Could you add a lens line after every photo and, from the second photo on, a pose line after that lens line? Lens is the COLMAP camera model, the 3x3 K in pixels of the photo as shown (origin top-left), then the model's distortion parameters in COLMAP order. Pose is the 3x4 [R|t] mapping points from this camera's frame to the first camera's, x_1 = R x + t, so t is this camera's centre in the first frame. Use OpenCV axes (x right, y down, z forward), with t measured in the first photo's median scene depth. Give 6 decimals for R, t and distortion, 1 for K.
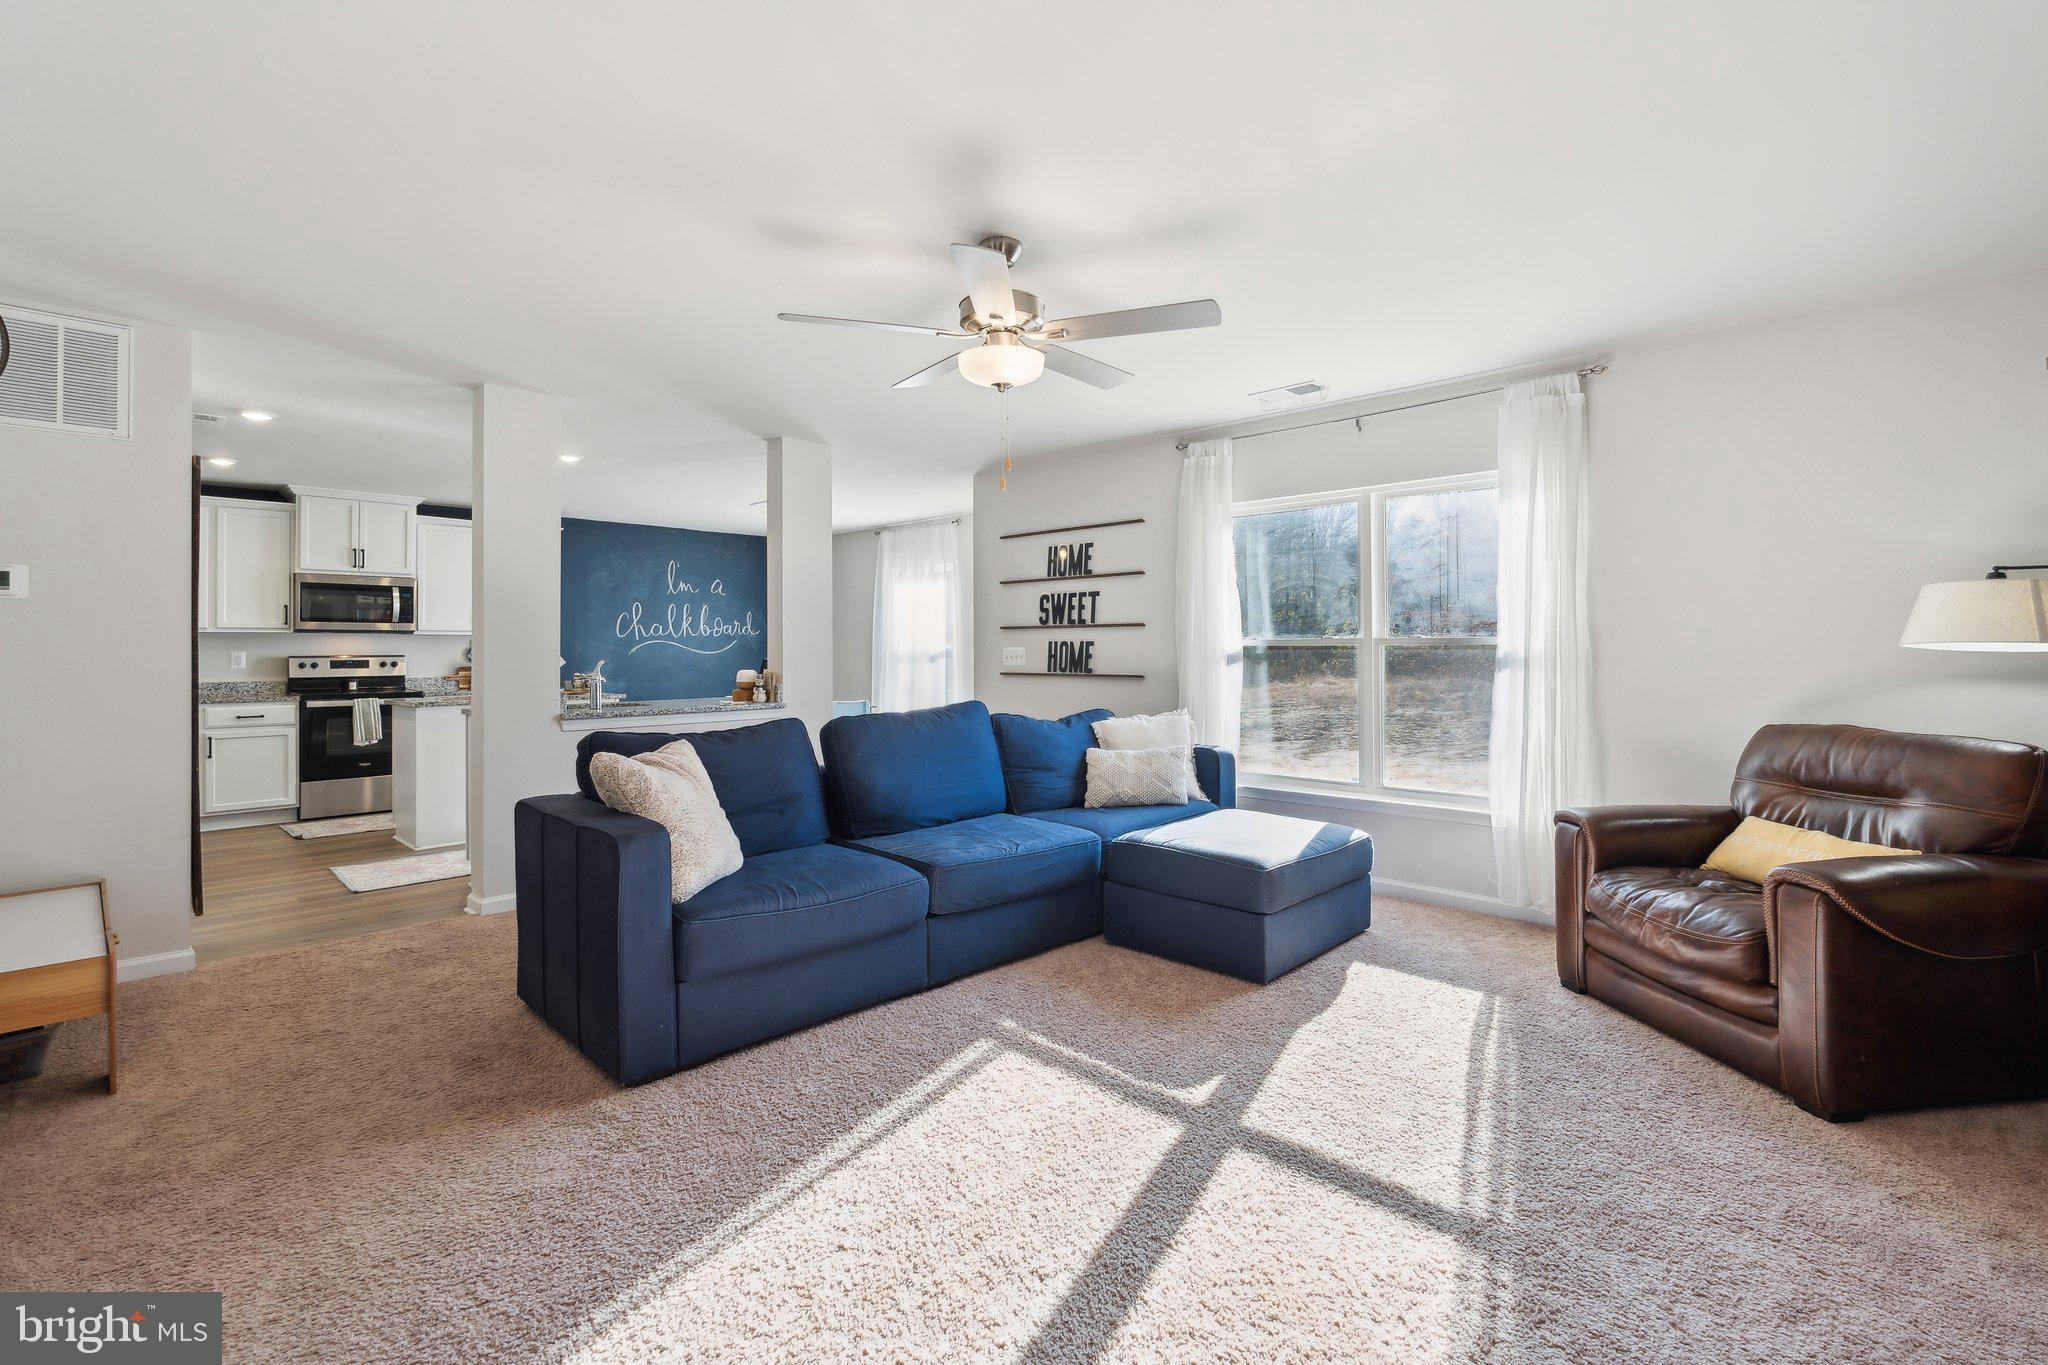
lens RADIAL K [[920.2, 0, 1027.4], [0, 920.2, 644.1], [0, 0, 1]] dist [-0.004436, 0.001414]
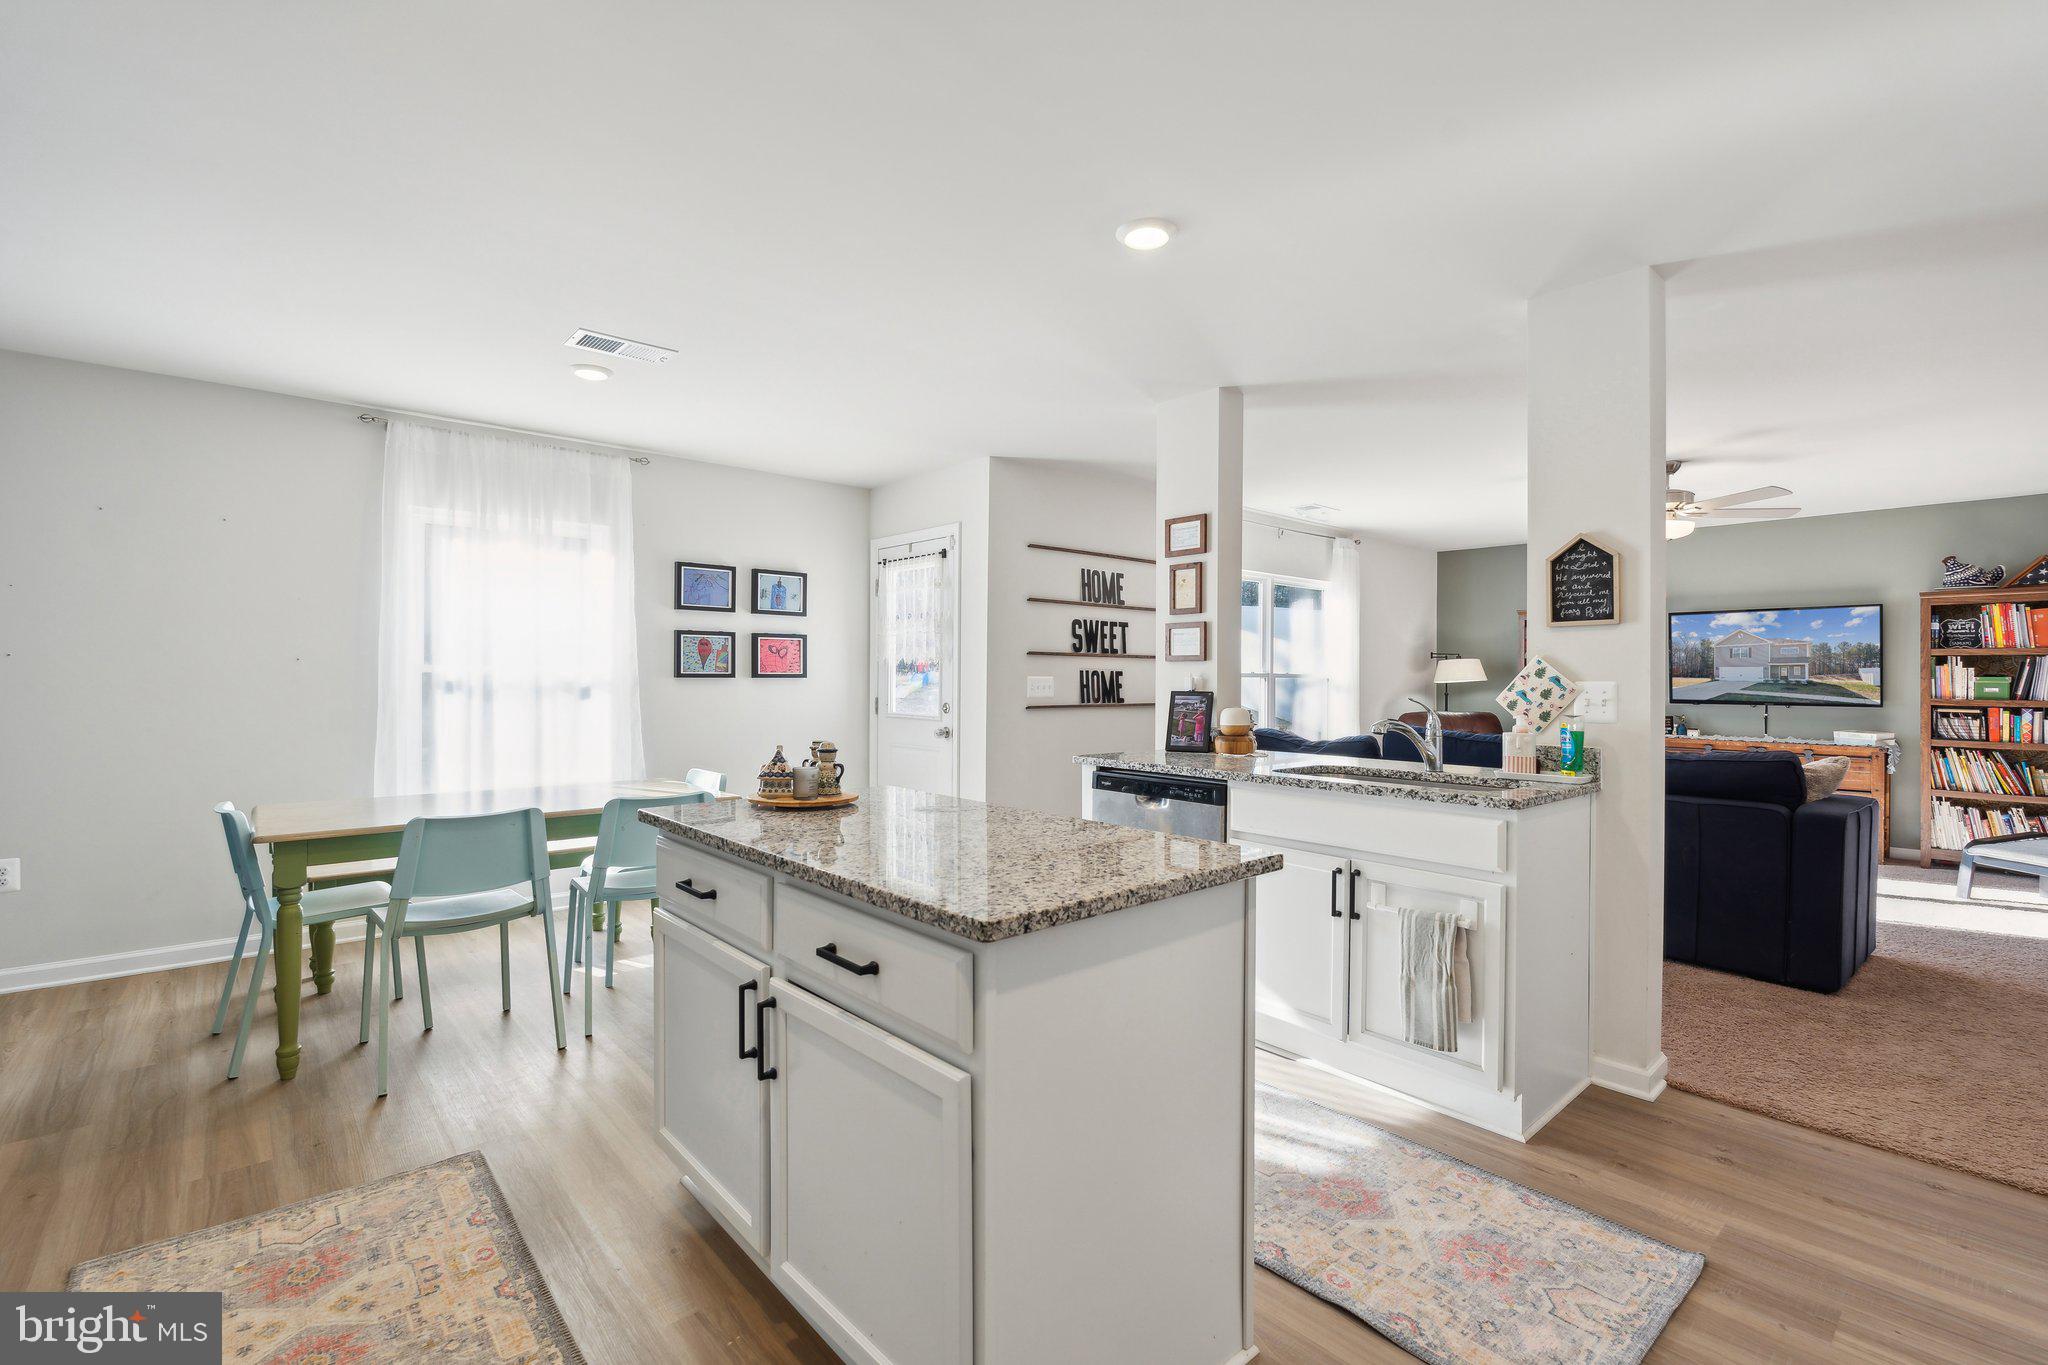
lens RADIAL K [[920.2, 0, 1028.1], [0, 920.2, 684.8], [0, 0, 1]] dist [-0.004436, 0.001414]
pose [[0.074384, -0.003122, 0.997225, -0.825768], [-0.011581, 0.999925, 0.003994, 0.007656], [-0.997162, -0.011846, 0.074343, 0.901690]]
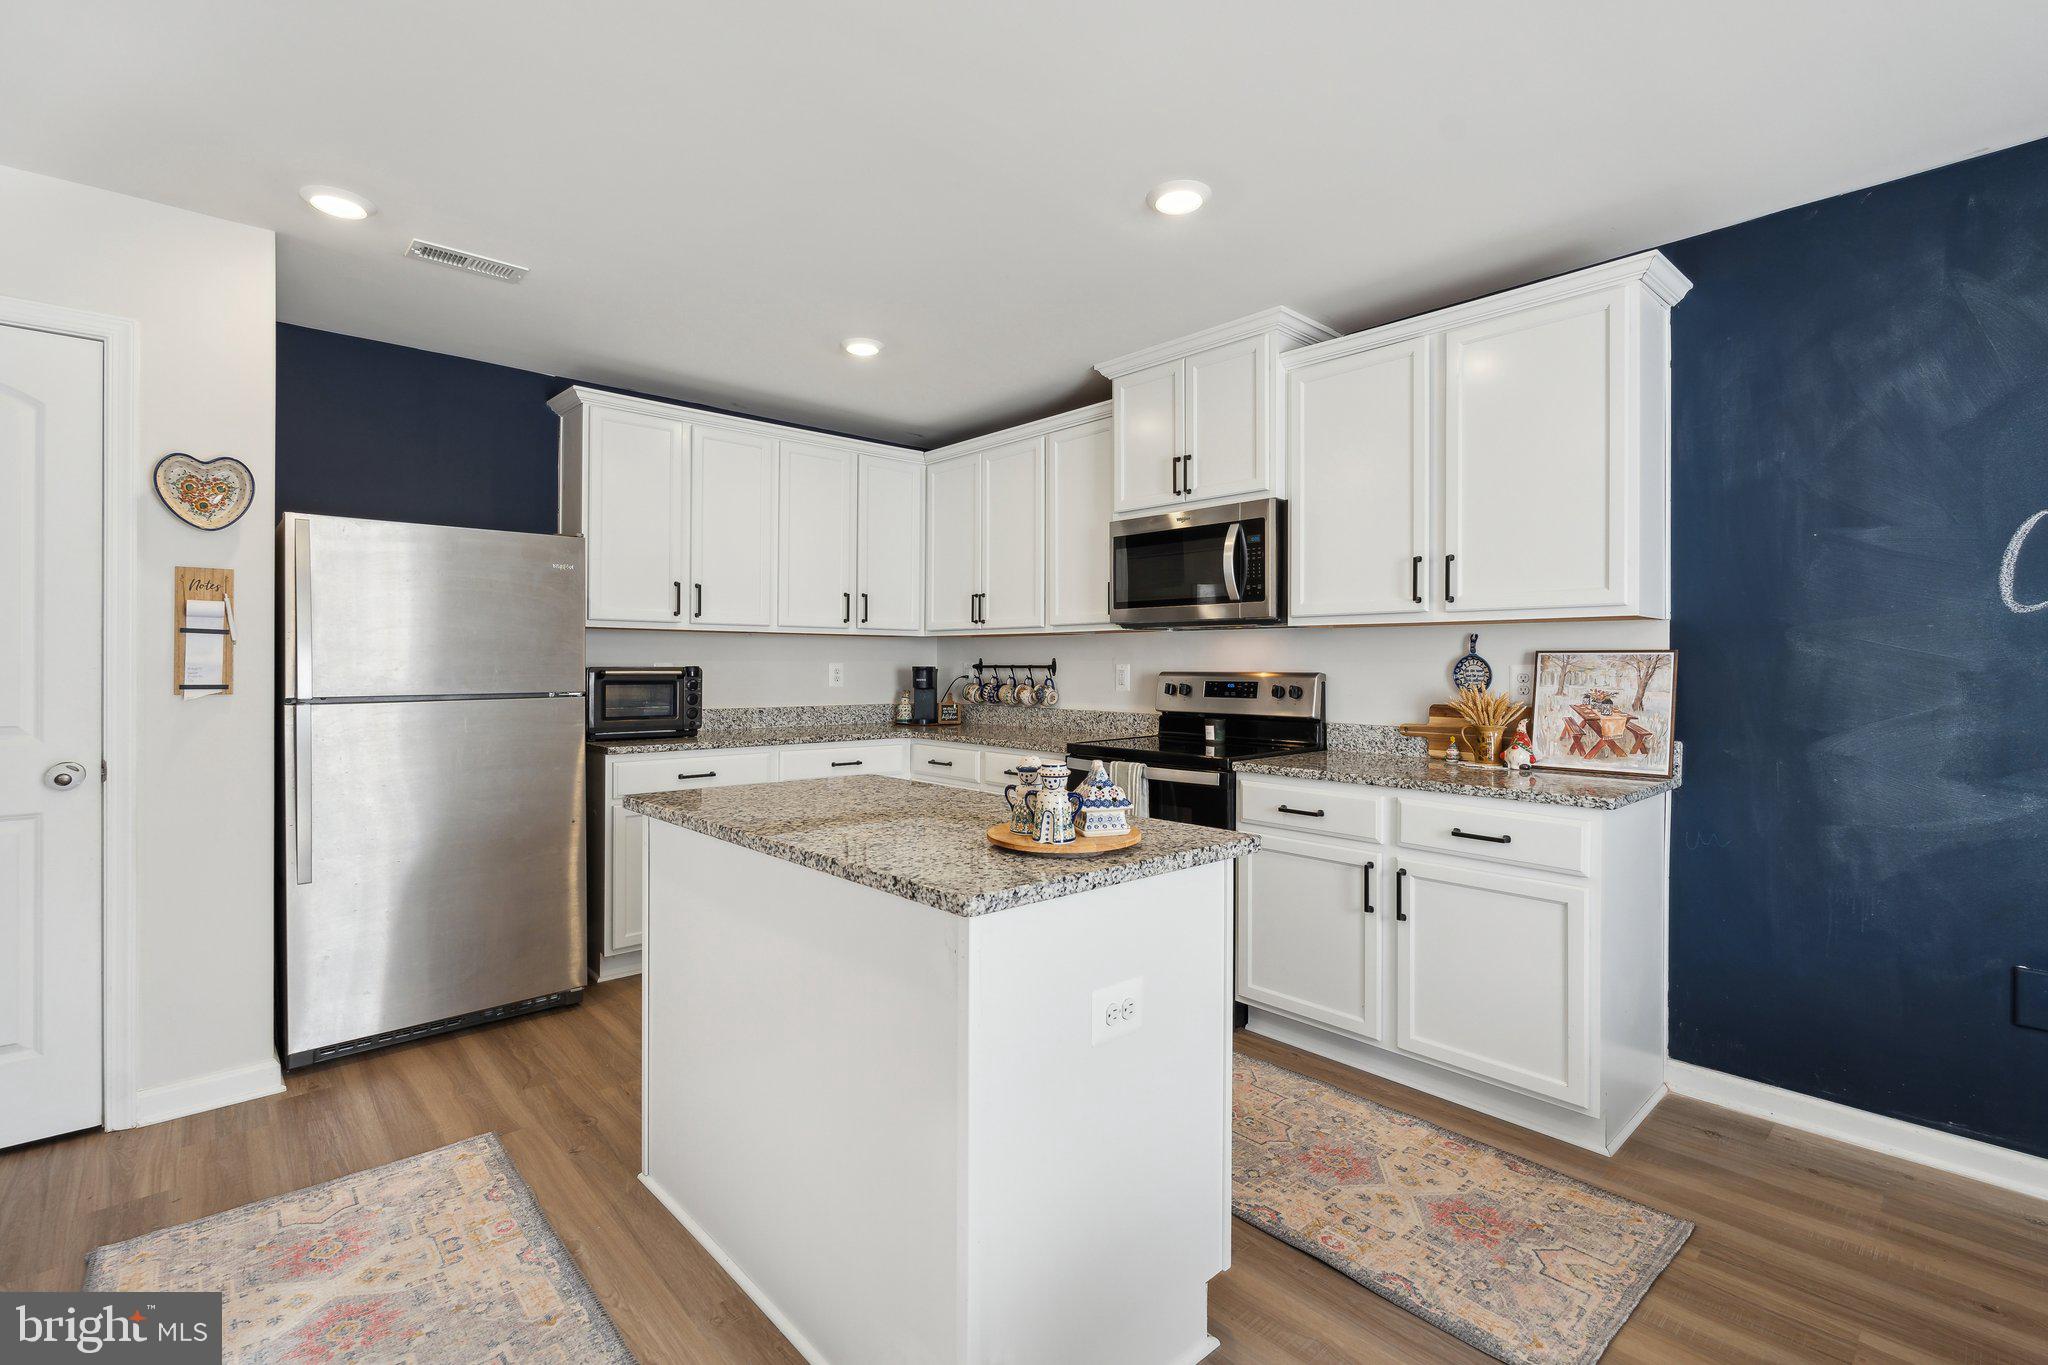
lens RADIAL K [[920.2, 0, 1025.6], [0, 920.2, 662.8], [0, 0, 1]] dist [-0.004436, 0.001414]
pose [[-0.058953, 0.002957, -0.998256, -0.248345], [0.003696, 0.999989, 0.002744, 0.005939], [0.998254, -0.003528, -0.058964, 1.014436]]
